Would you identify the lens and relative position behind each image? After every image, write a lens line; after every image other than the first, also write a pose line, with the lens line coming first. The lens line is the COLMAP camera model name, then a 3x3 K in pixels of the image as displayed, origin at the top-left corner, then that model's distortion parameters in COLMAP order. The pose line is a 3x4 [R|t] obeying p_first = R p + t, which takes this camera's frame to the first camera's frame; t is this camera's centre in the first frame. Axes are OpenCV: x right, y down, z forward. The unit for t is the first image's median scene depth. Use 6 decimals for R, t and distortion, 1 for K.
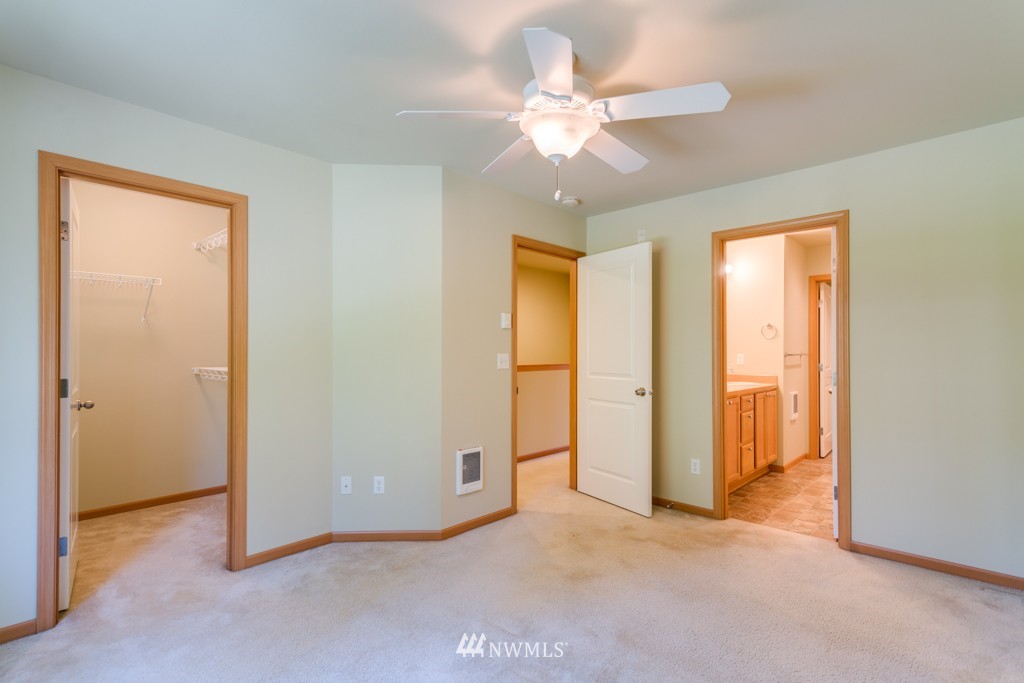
lens RADIAL K [[493.0, 0, 509.7], [0, 493.0, 346.2], [0, 0, 1]] dist [-0.012088, 0.003158]
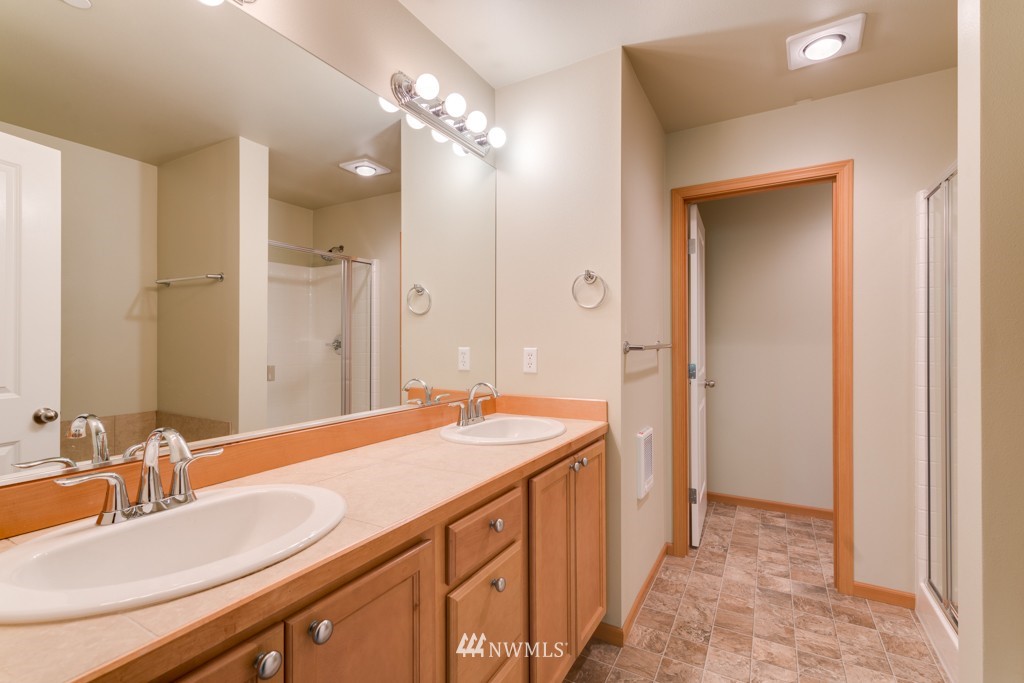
lens RADIAL K [[472.2, 0, 511.5], [0, 472.2, 339.2], [0, 0, 1]] dist [-0.000409, 0.000015]
pose [[0.967944, -0.004899, 0.251117, 0.365199], [0.003920, 0.999983, 0.004399, 0.007724], [-0.251134, -0.003274, 0.967947, 0.634815]]
